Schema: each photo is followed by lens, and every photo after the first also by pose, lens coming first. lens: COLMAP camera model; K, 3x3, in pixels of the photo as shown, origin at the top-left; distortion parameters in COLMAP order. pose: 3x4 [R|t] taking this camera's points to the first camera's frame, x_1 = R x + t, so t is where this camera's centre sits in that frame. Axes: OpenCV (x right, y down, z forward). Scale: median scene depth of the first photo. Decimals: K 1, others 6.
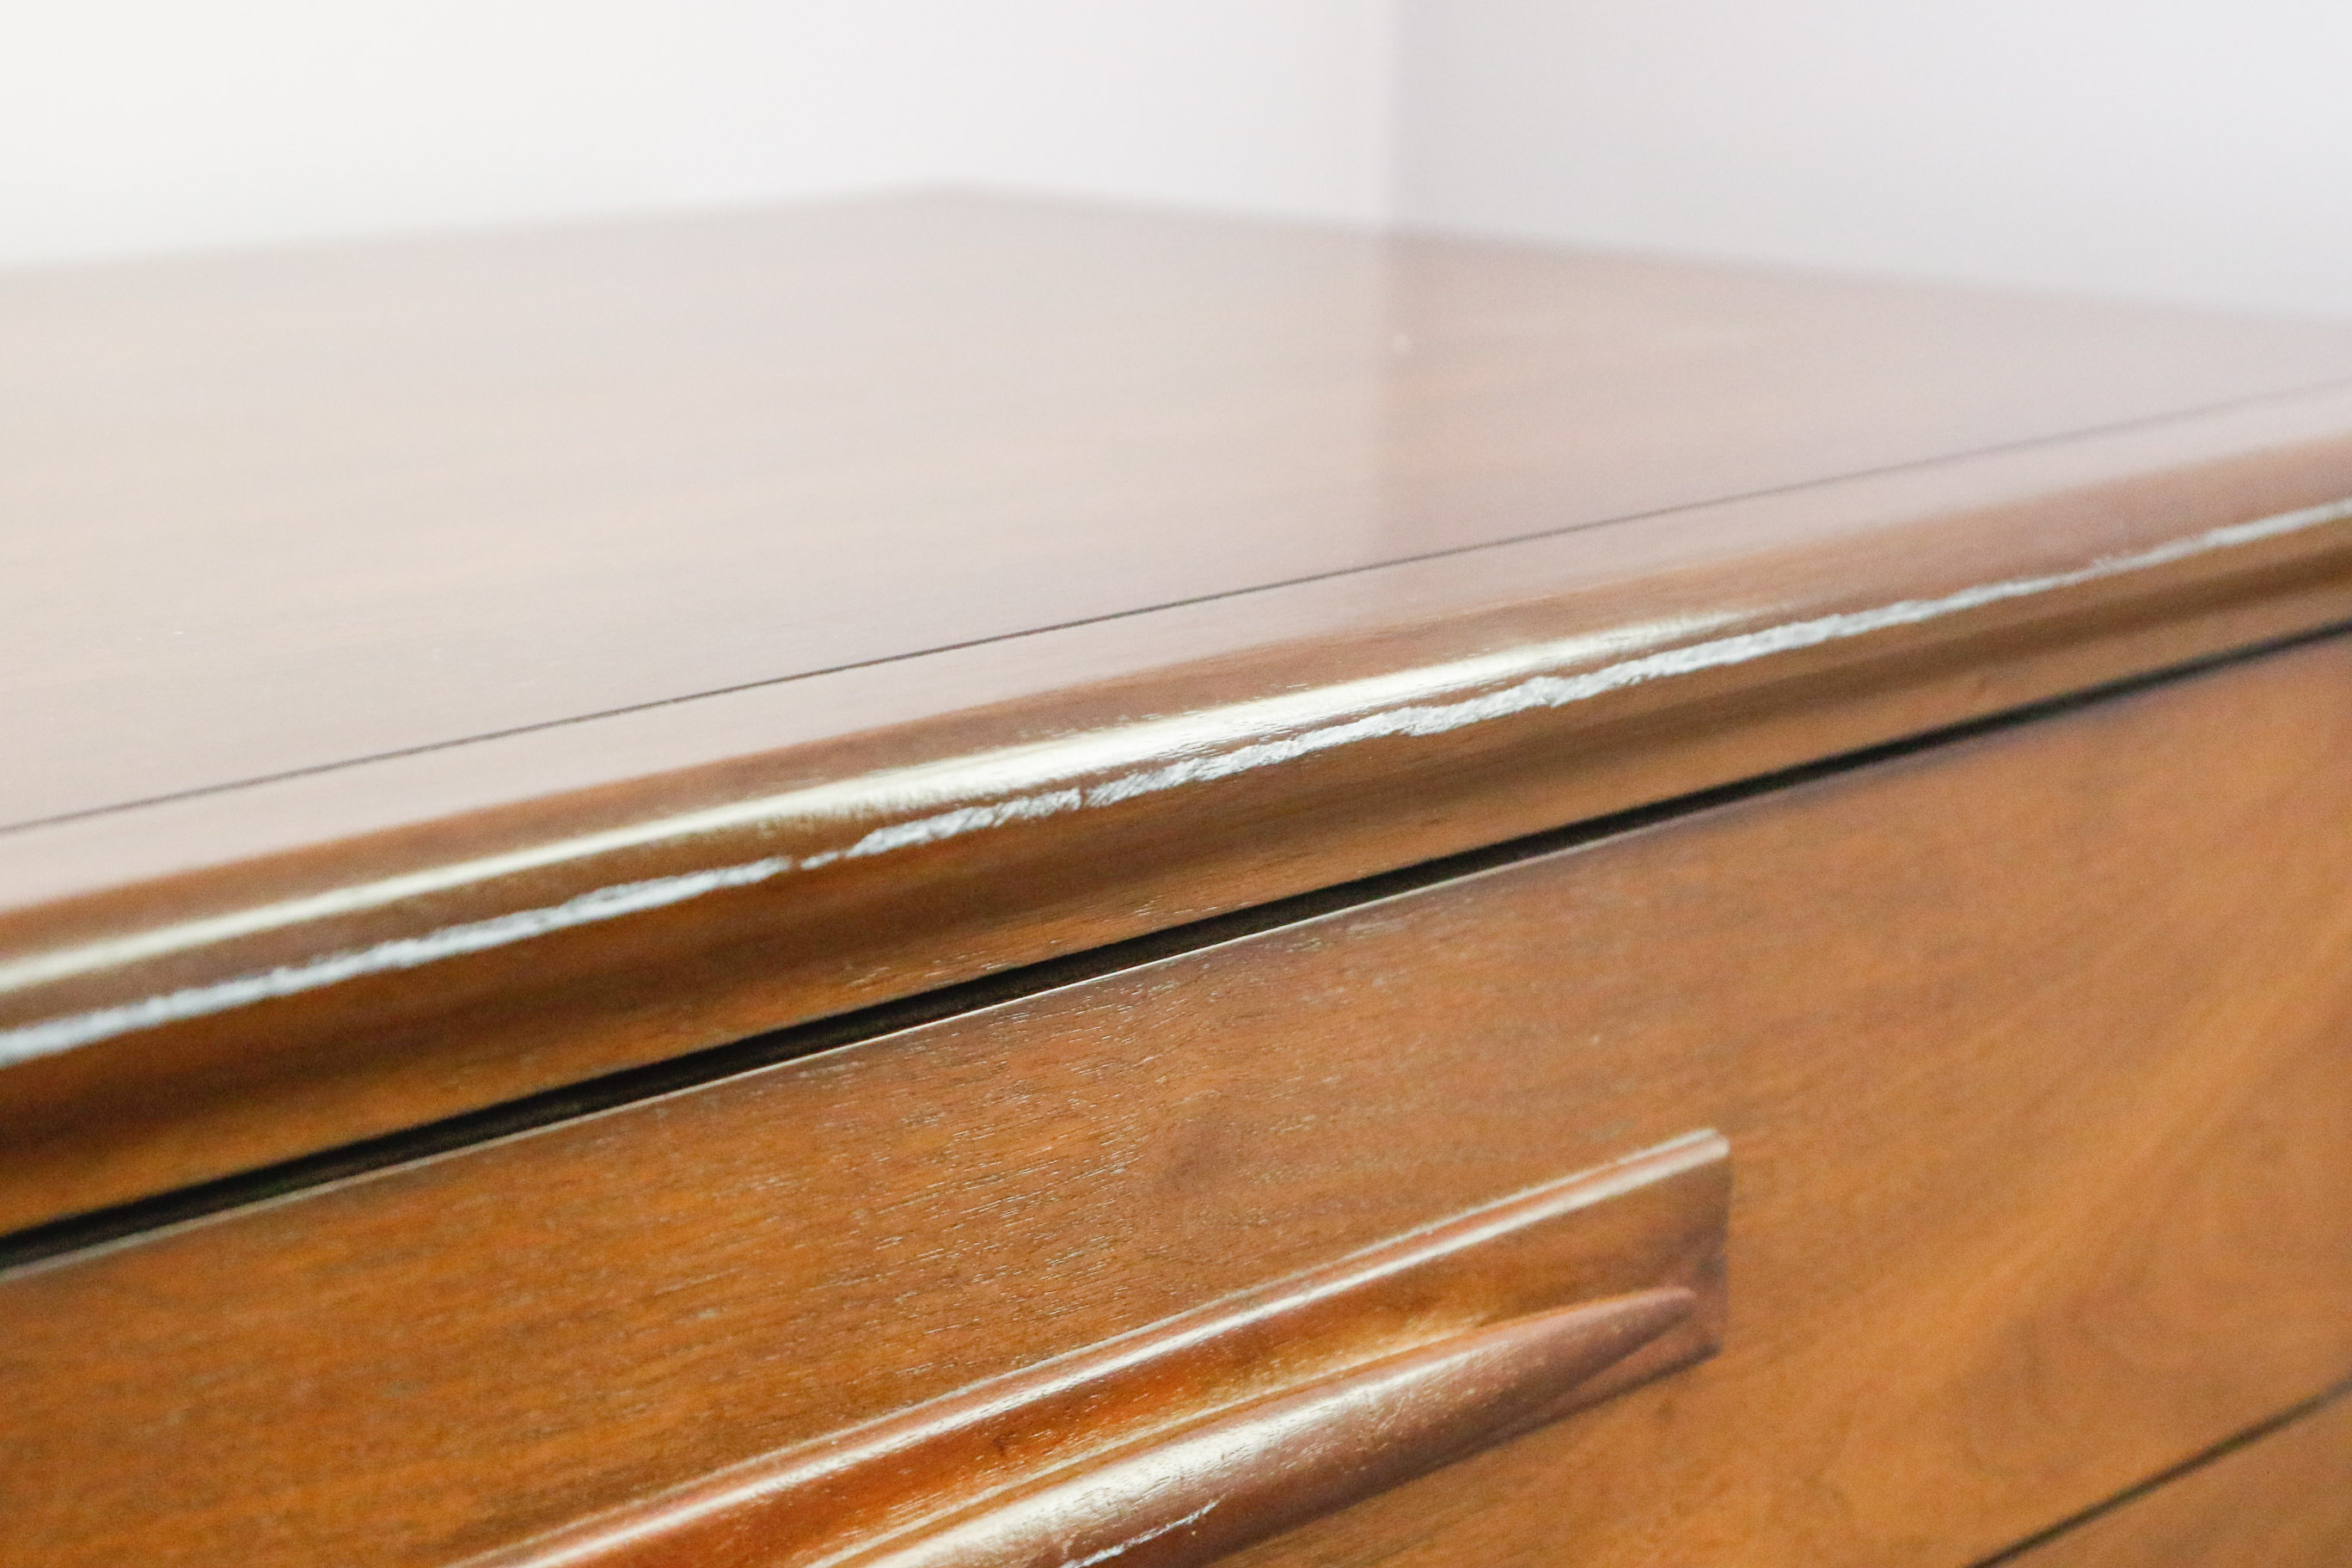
lens RADIAL K [[5762.9, 0, 1176.0], [0, 5762.9, 784.0], [0, 0, 1]] dist [0.064591, 0.237004]
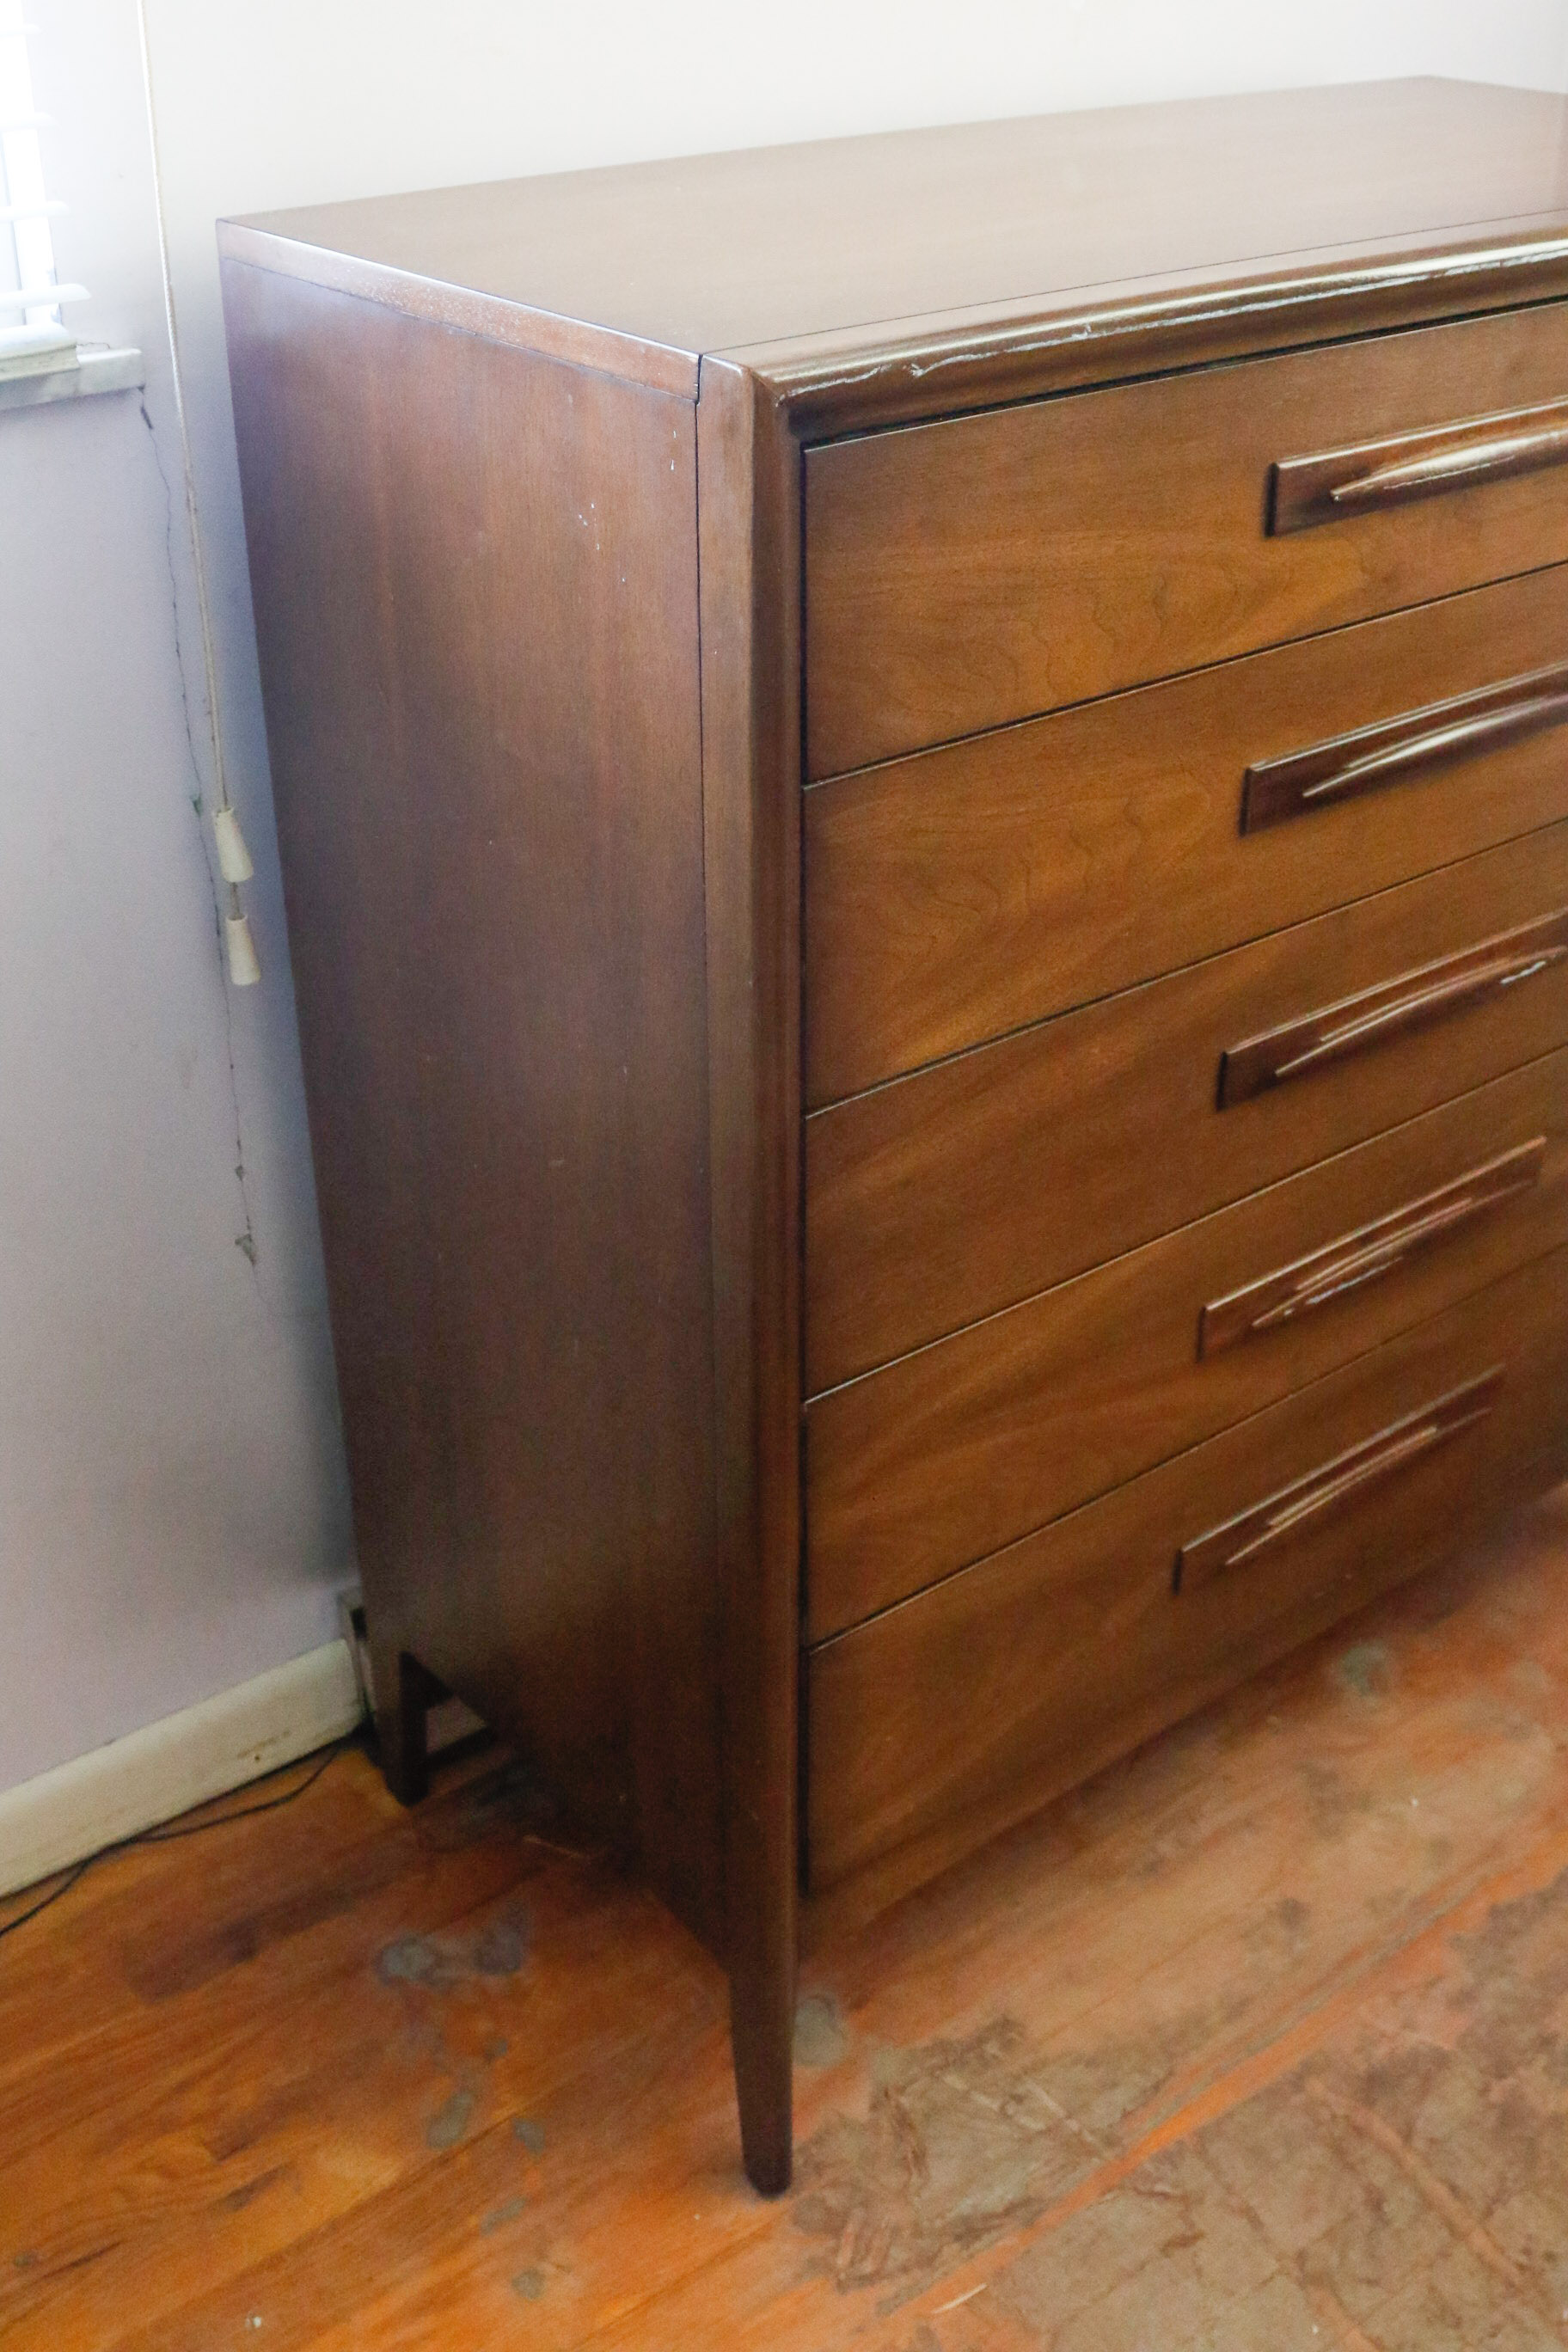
lens RADIAL K [[2466.5, 0, 782.3], [0, 2466.5, 1095.0], [0, 0, 1]] dist [-0.090738, 0.036136]
pose [[0.971047, 0.095147, -0.219122, -0.065830], [-0.025398, 0.953180, 0.301335, 0.048381], [0.237534, -0.287045, 0.927999, -0.699369]]
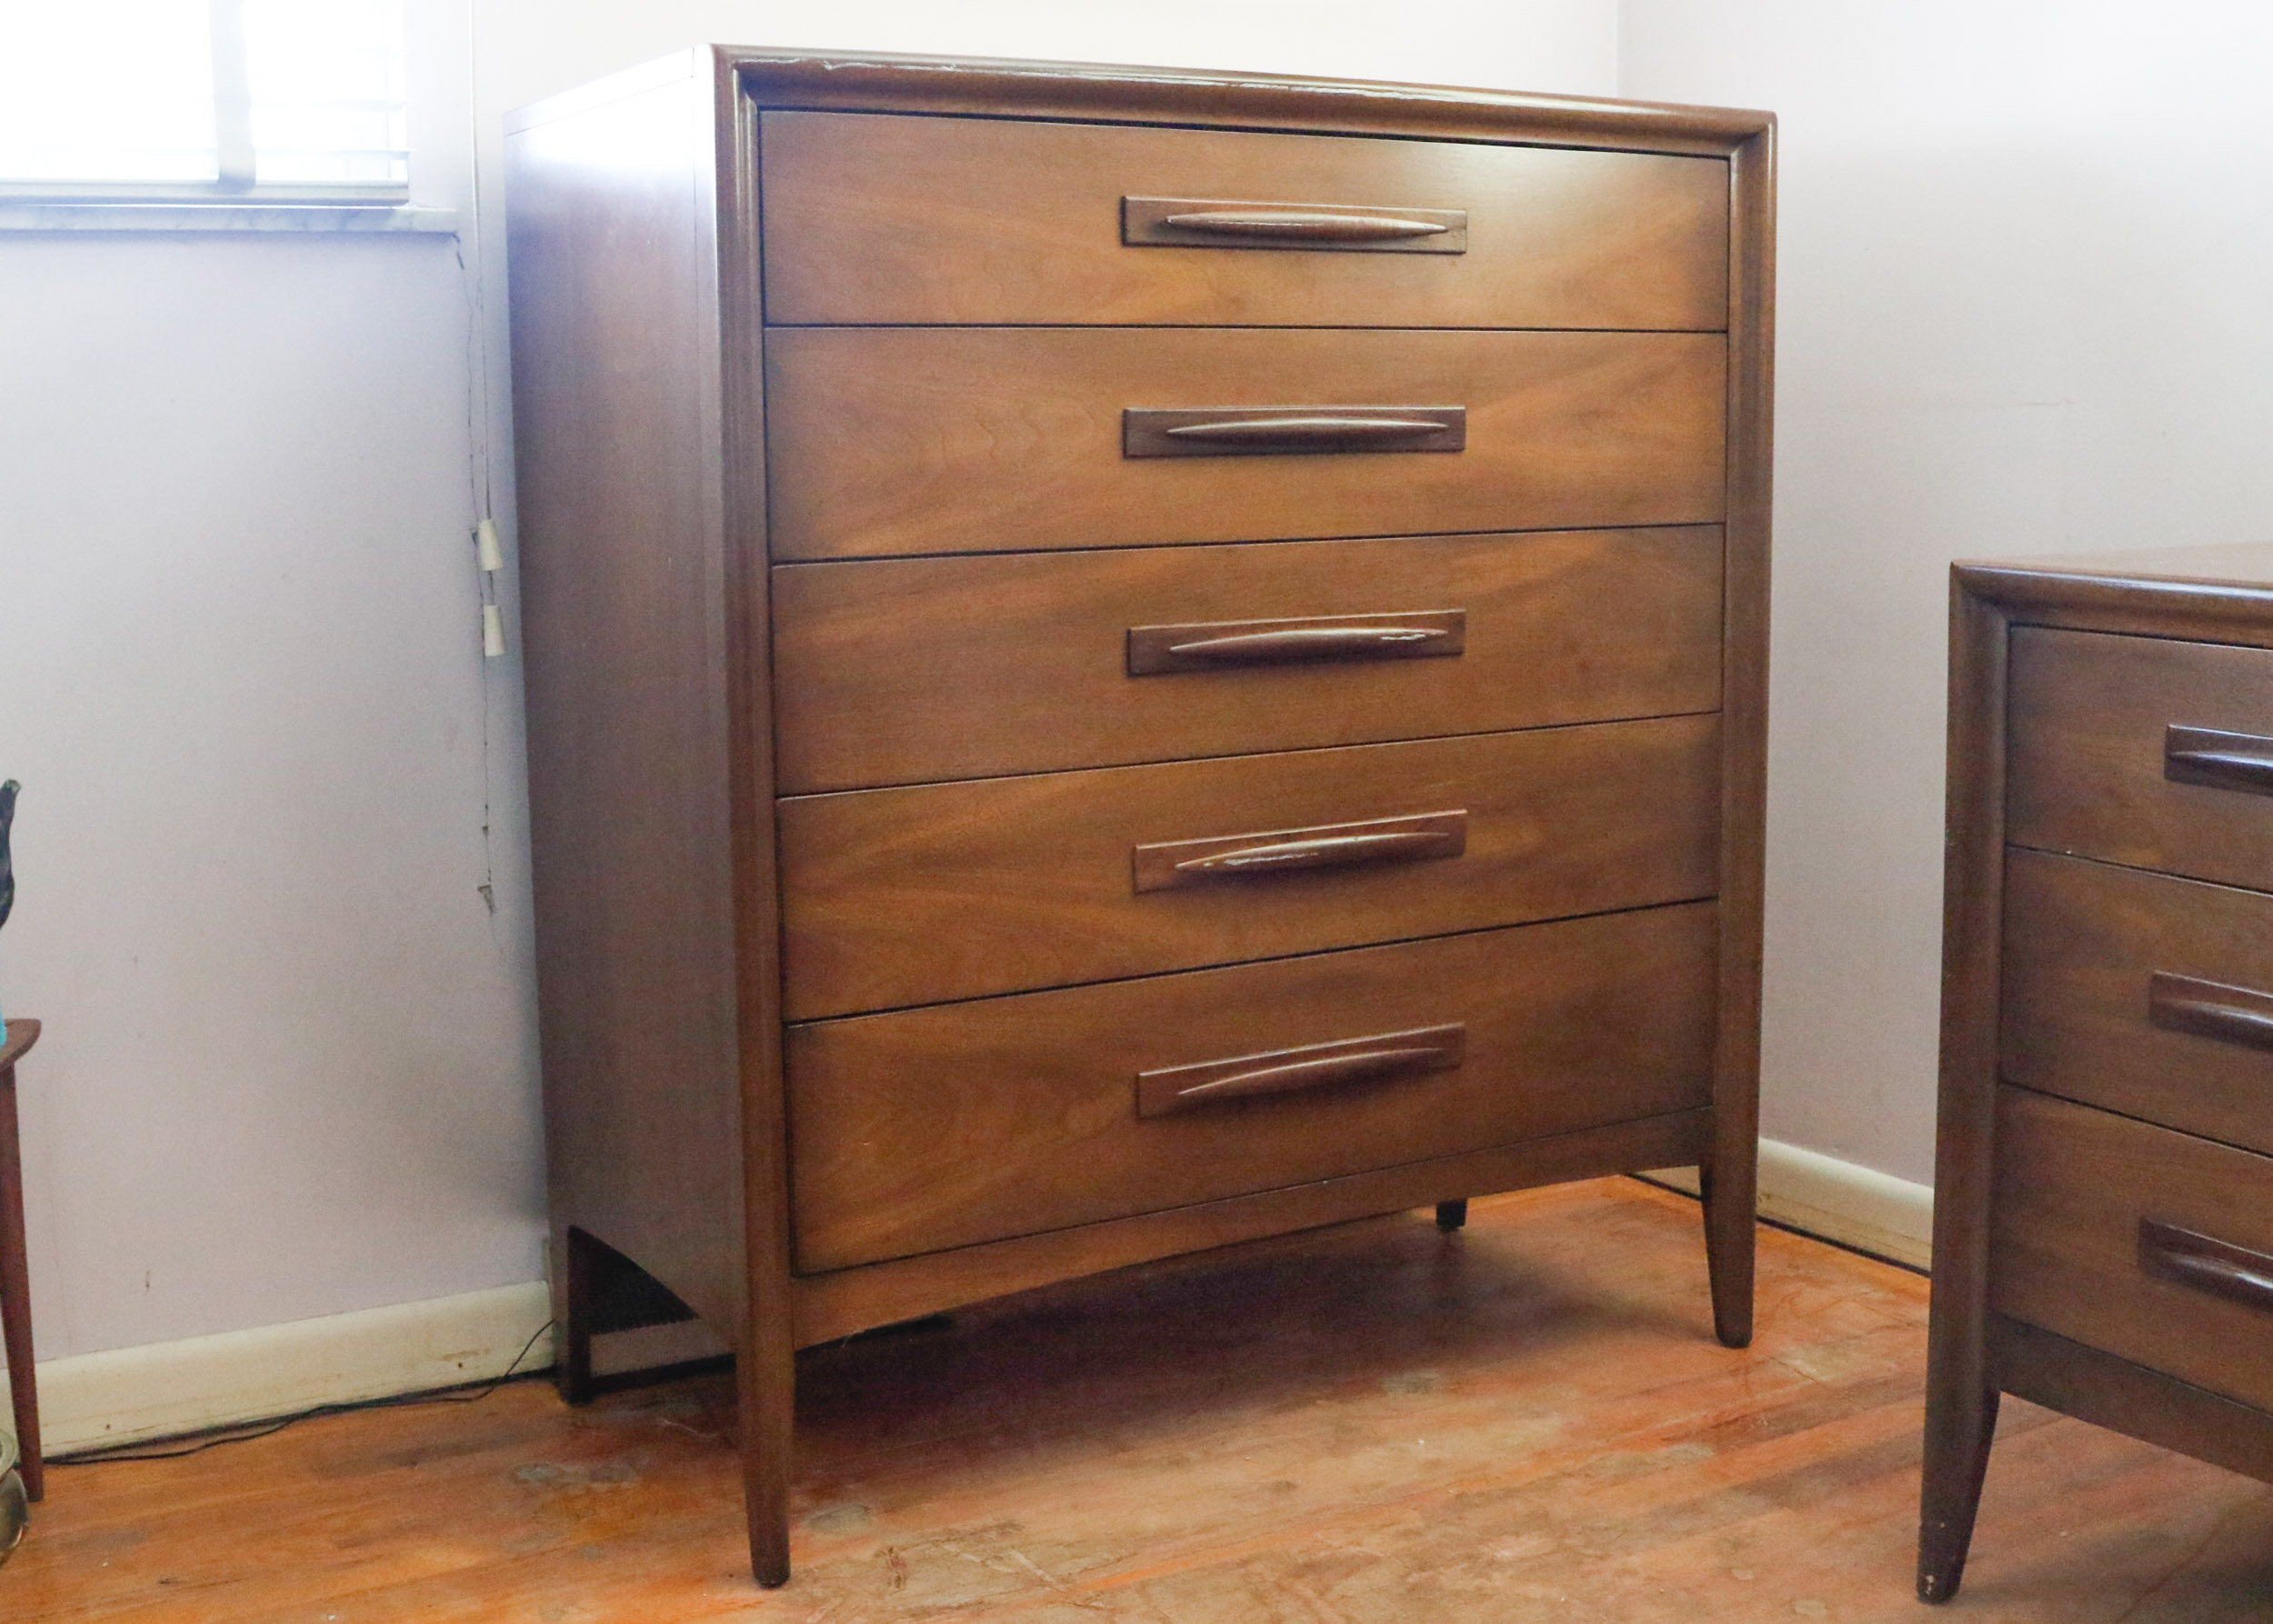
lens RADIAL K [[2608.7, 0, 1136.5], [0, 2608.7, 812.0], [0, 0, 1]] dist [-0.093755, 0.062356]
pose [[0.931788, 0.018047, -0.362554, 0.712583], [-0.040494, 0.997697, -0.054412, 0.780334], [0.360737, 0.065381, 0.930373, -1.309003]]
